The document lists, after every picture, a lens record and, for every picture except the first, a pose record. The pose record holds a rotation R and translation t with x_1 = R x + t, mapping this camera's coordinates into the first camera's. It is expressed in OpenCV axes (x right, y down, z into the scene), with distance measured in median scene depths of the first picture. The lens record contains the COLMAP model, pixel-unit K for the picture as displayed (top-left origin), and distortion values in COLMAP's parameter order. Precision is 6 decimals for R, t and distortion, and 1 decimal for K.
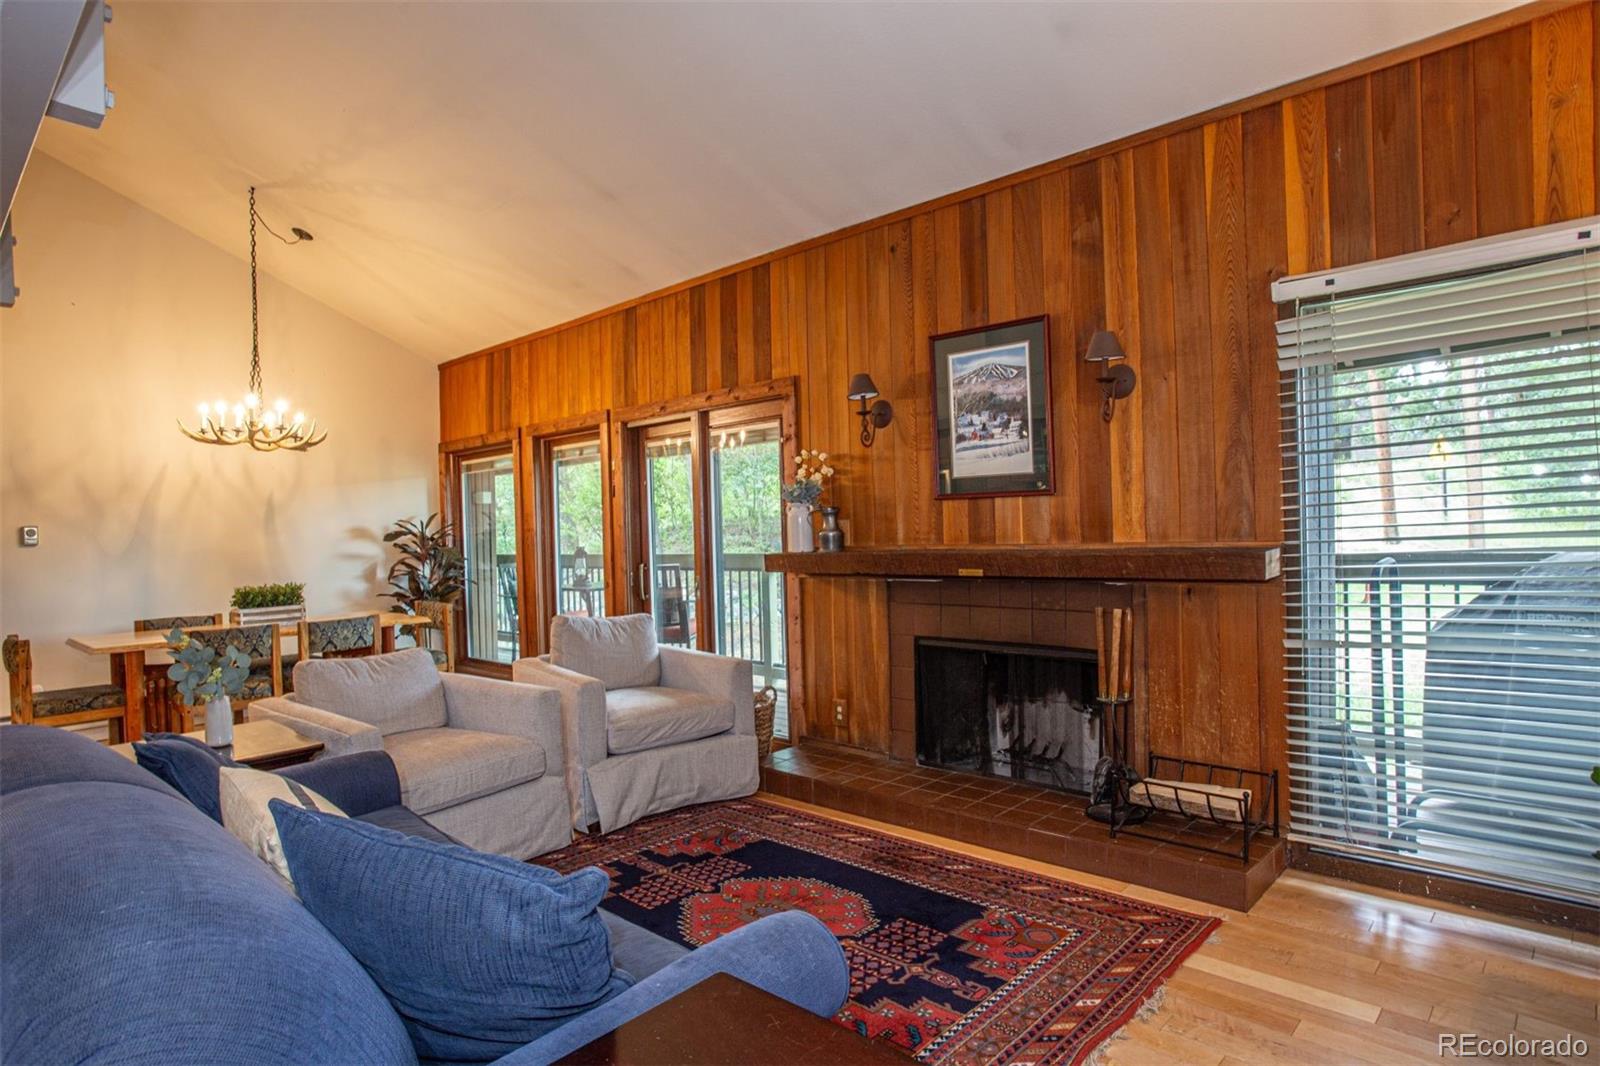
lens RADIAL K [[913.3, 0, 797.4], [0, 913.3, 529.6], [0, 0, 1]] dist [-0.042619, 0.003525]
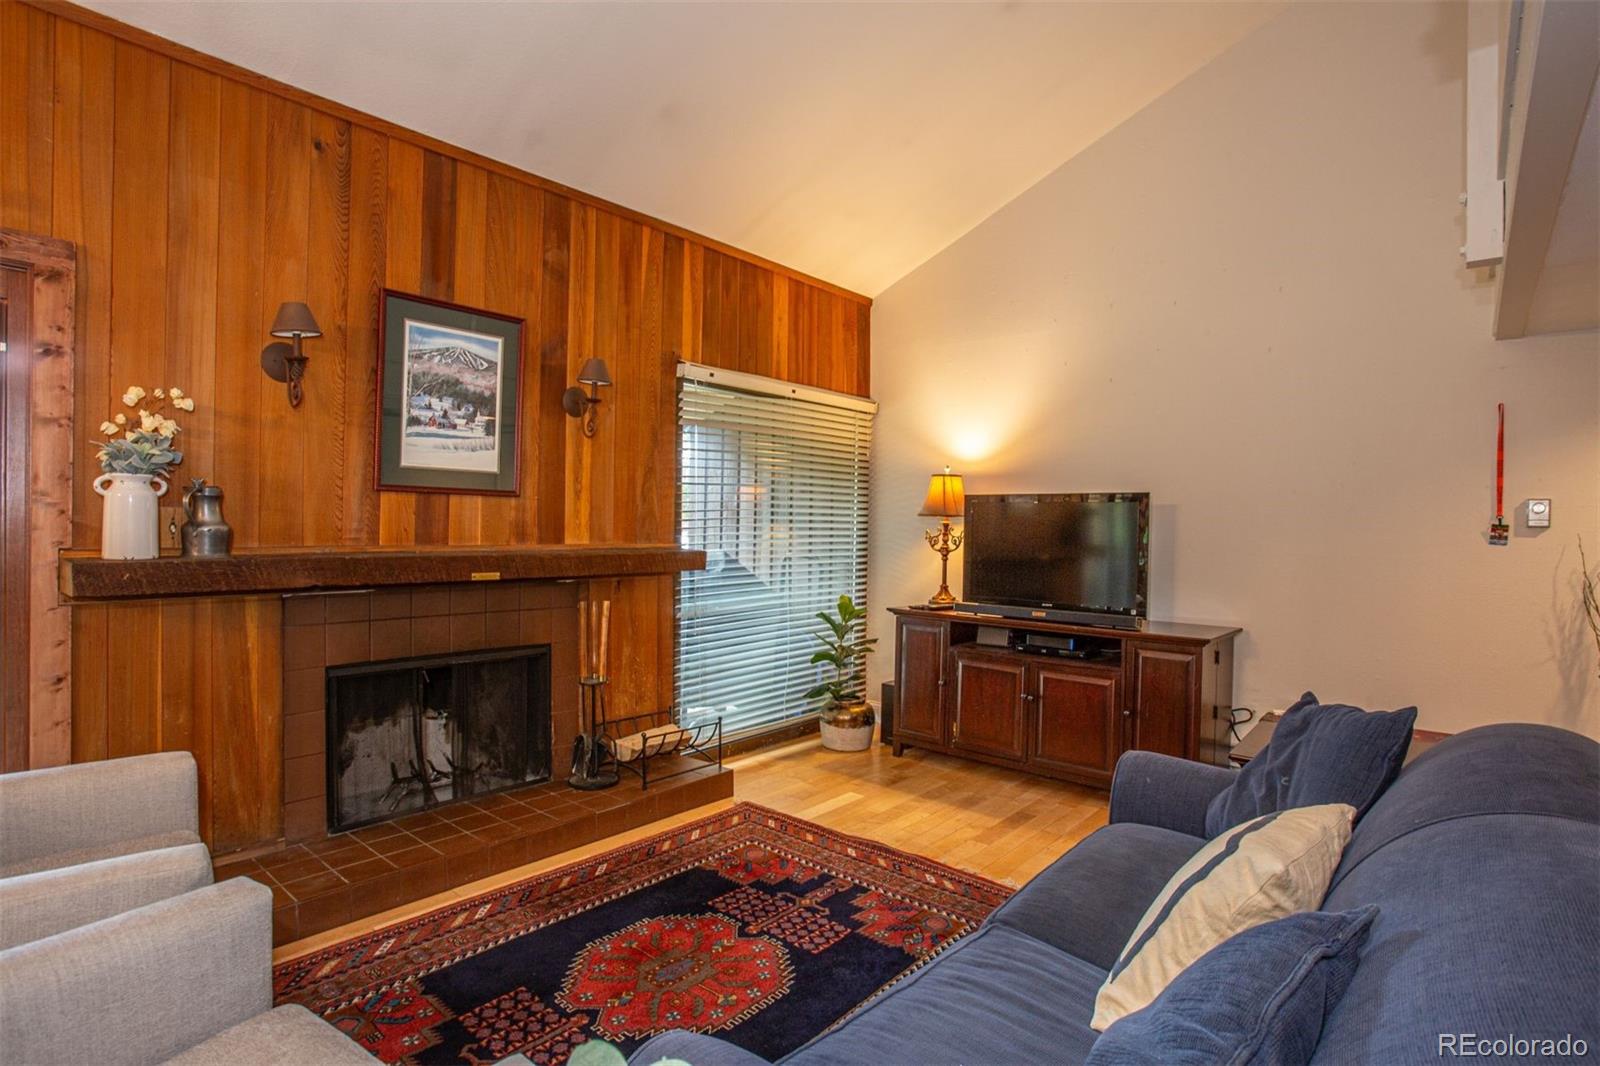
lens RADIAL K [[831.7, 0, 796.3], [0, 831.7, 529.8], [0, 0, 1]] dist [-0.034382, 0.000820]
pose [[-0.067127, 0.021616, 0.997510, -0.648935], [-0.011067, 0.999688, -0.022408, 0.015349], [-0.997683, -0.012544, -0.066867, 0.738256]]
